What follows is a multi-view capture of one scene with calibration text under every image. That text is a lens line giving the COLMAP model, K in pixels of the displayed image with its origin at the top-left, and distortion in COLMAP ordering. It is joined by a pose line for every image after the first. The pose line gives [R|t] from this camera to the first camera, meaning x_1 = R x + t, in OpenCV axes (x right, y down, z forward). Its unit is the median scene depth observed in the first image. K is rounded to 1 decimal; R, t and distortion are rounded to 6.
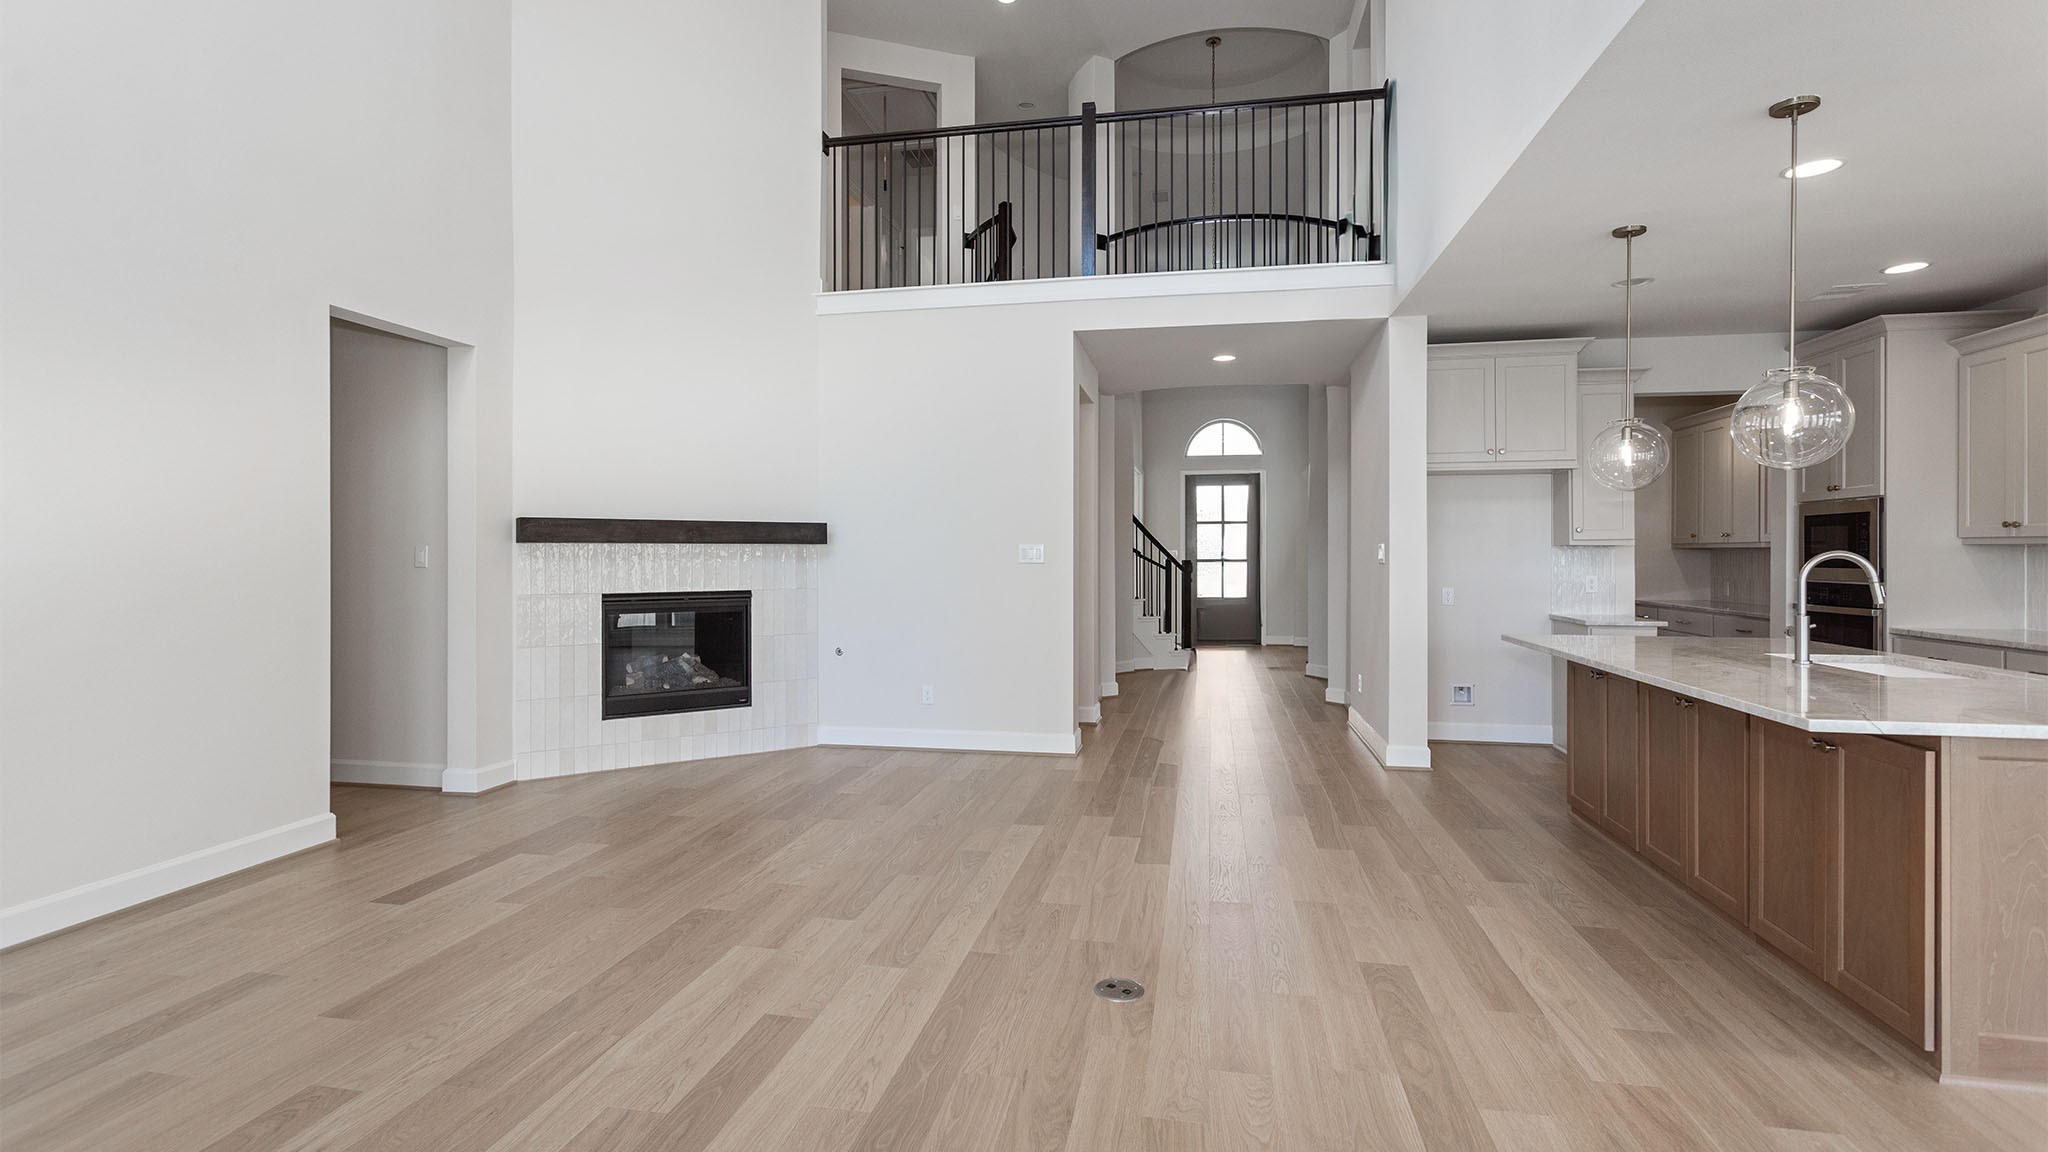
lens RADIAL K [[963.6, 0, 1015.0], [0, 963.6, 559.6], [0, 0, 1]] dist [0.001467, 0.002491]
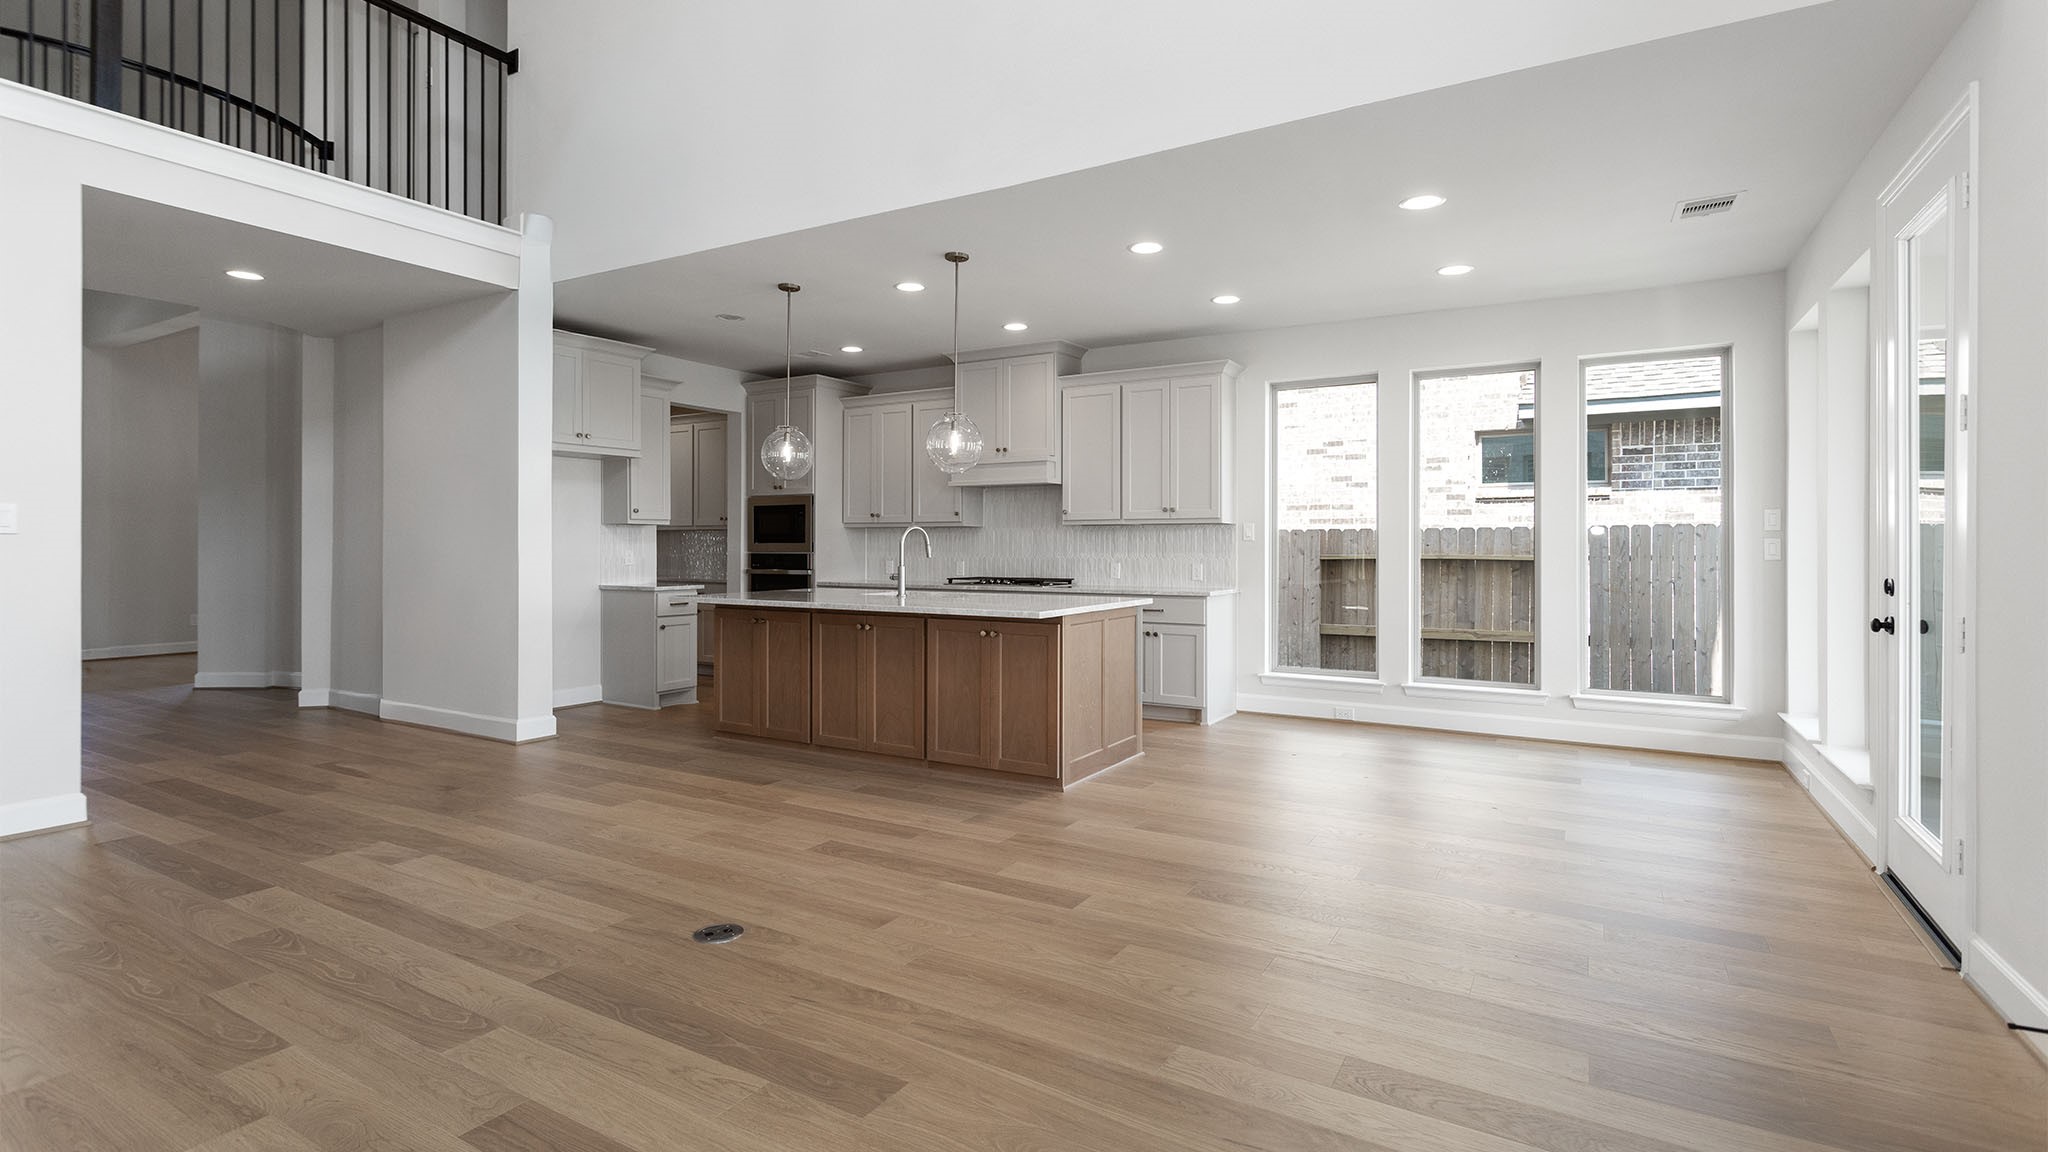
lens RADIAL K [[963.6, 0, 1035.1], [0, 963.6, 556.9], [0, 0, 1]] dist [0.001467, 0.002491]
pose [[0.322971, -0.010333, 0.946352, -0.448686], [0.006805, 0.999940, 0.008595, 0.022659], [-0.946384, 0.003664, 0.323022, 0.206711]]
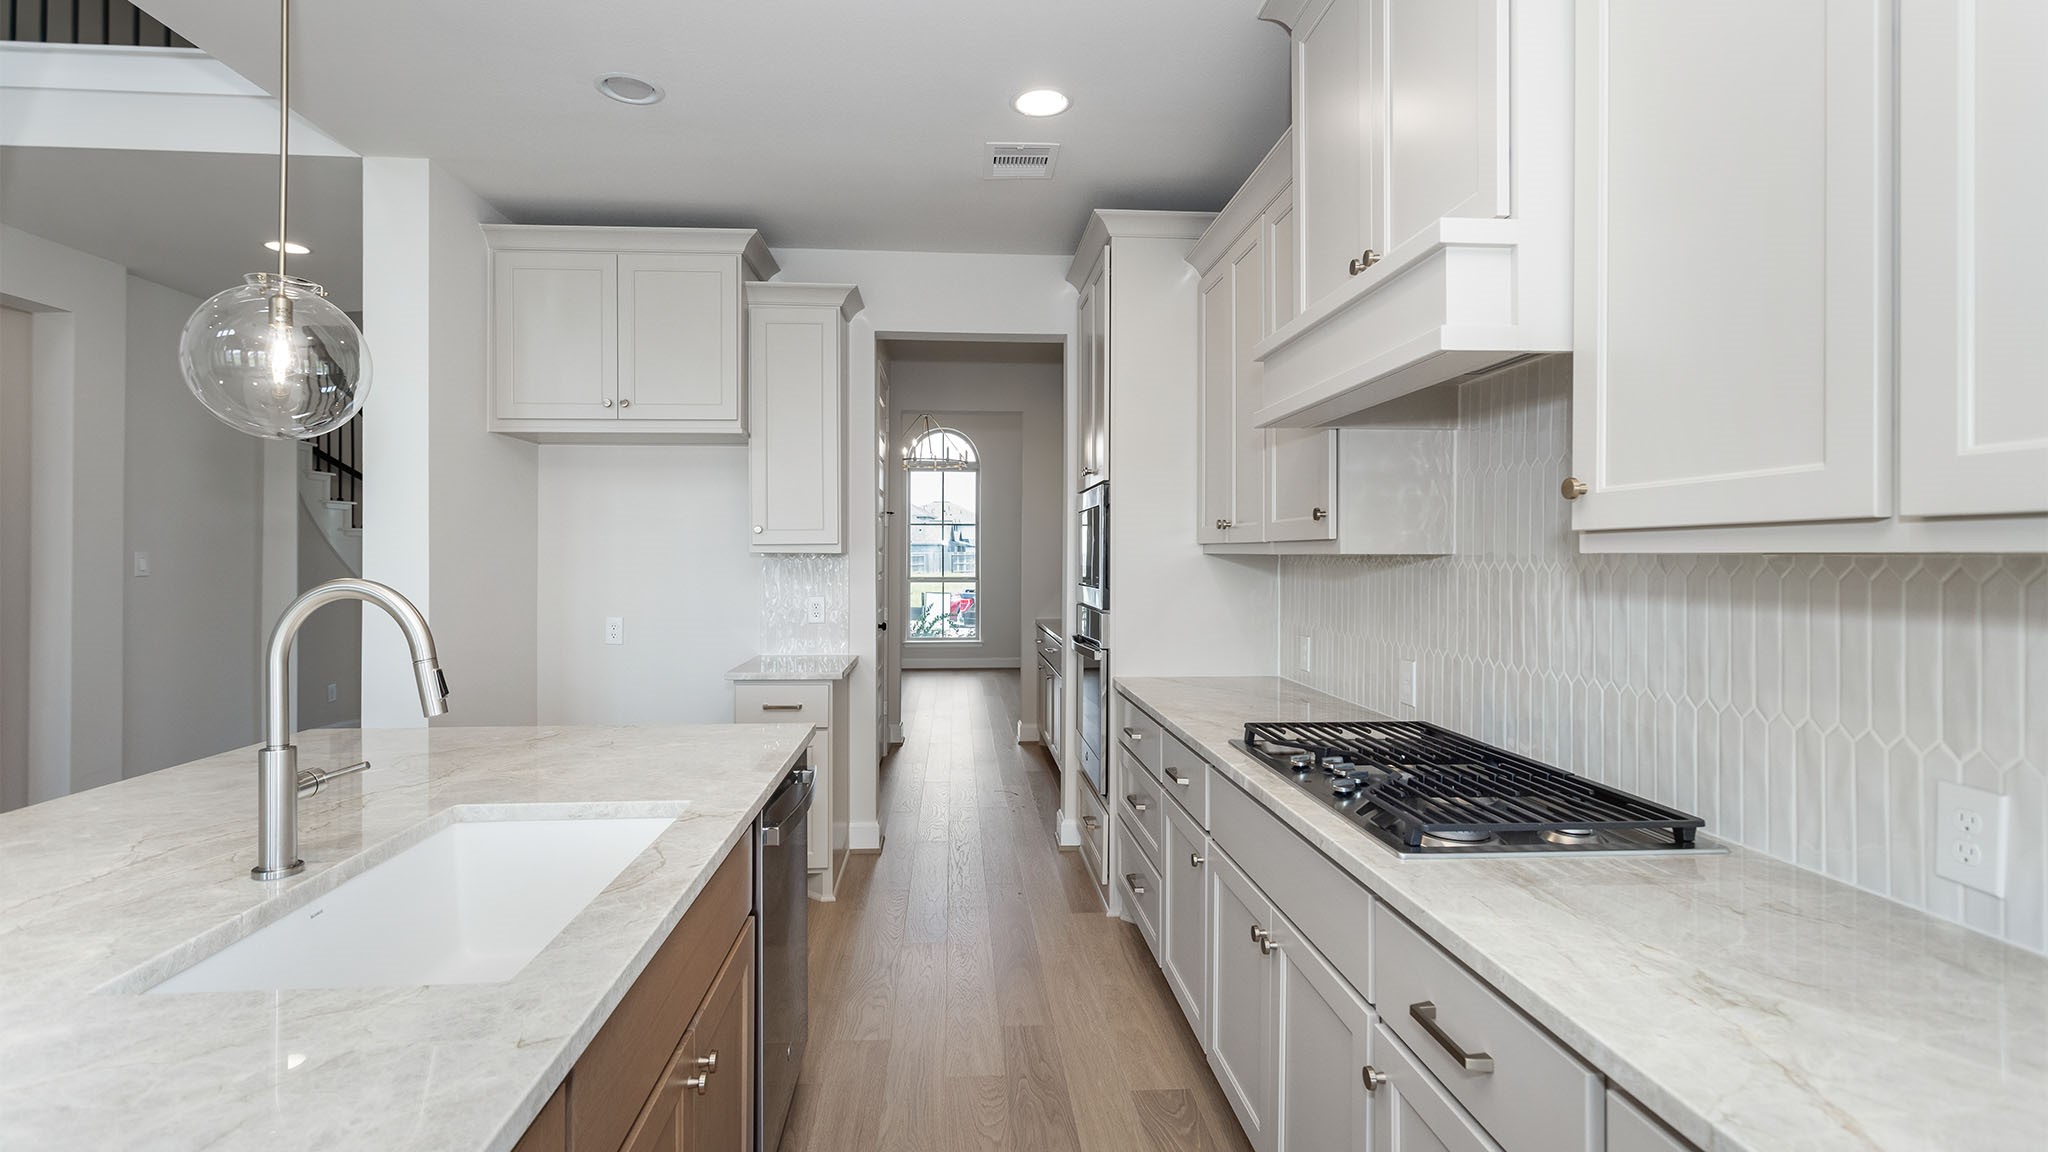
lens RADIAL K [[963.6, 0, 1030.4], [0, 963.6, 557.3], [0, 0, 1]] dist [0.001467, 0.002491]
pose [[0.965209, 0.001406, 0.261476, 0.732063], [-0.000084, 0.999987, -0.005067, -0.010753], [-0.261479, 0.004868, 0.965197, 0.400031]]
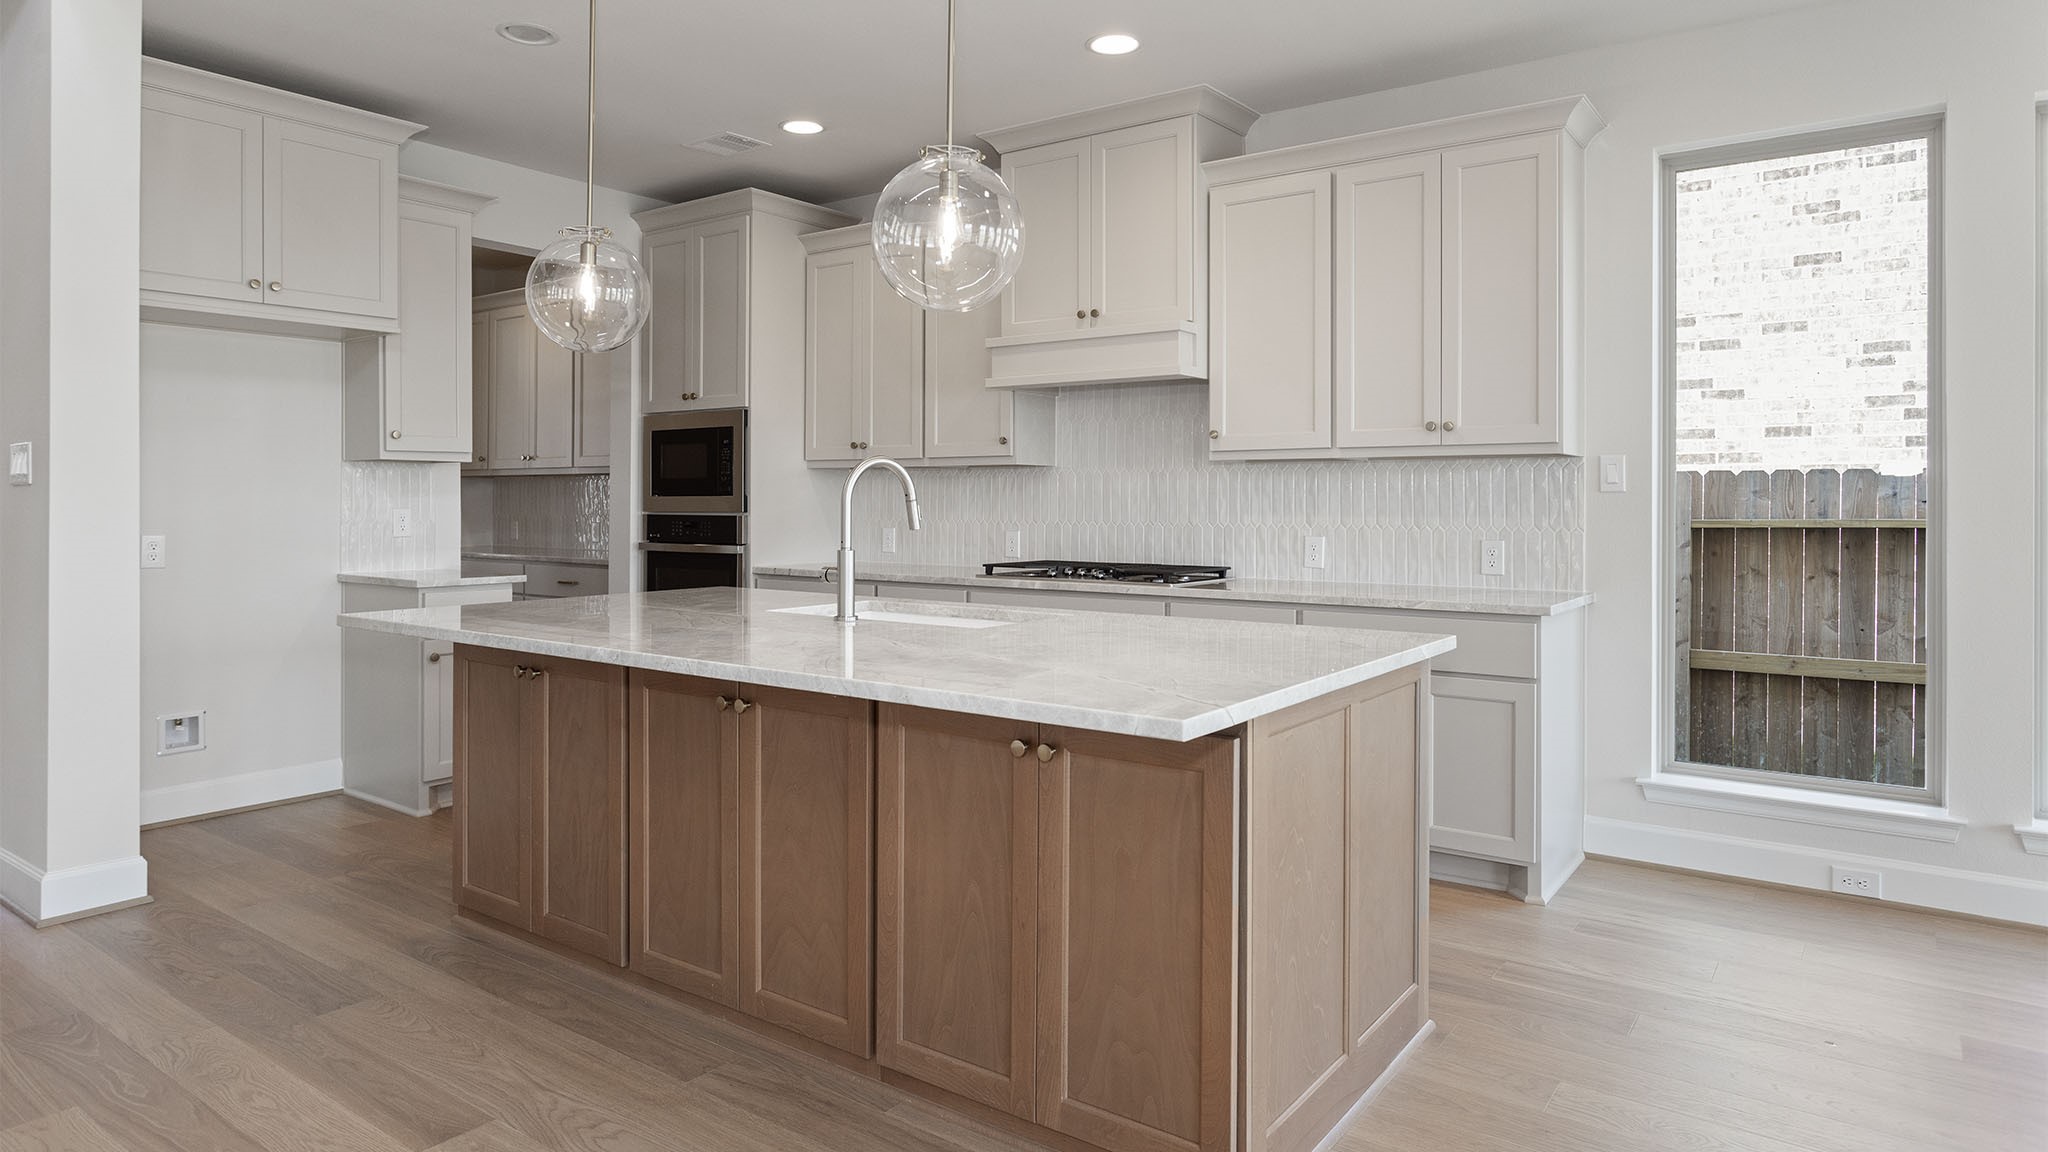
lens RADIAL K [[1191.0, 0, 1023.9], [0, 1191.0, 504.2], [0, 0, 1]] dist [-0.011865, 0.000312]
pose [[0.417029, -0.001989, 0.908891, 0.077814], [0.005135, 0.999987, -0.000167, 0.019772], [-0.908879, 0.004737, 0.417034, 0.393611]]
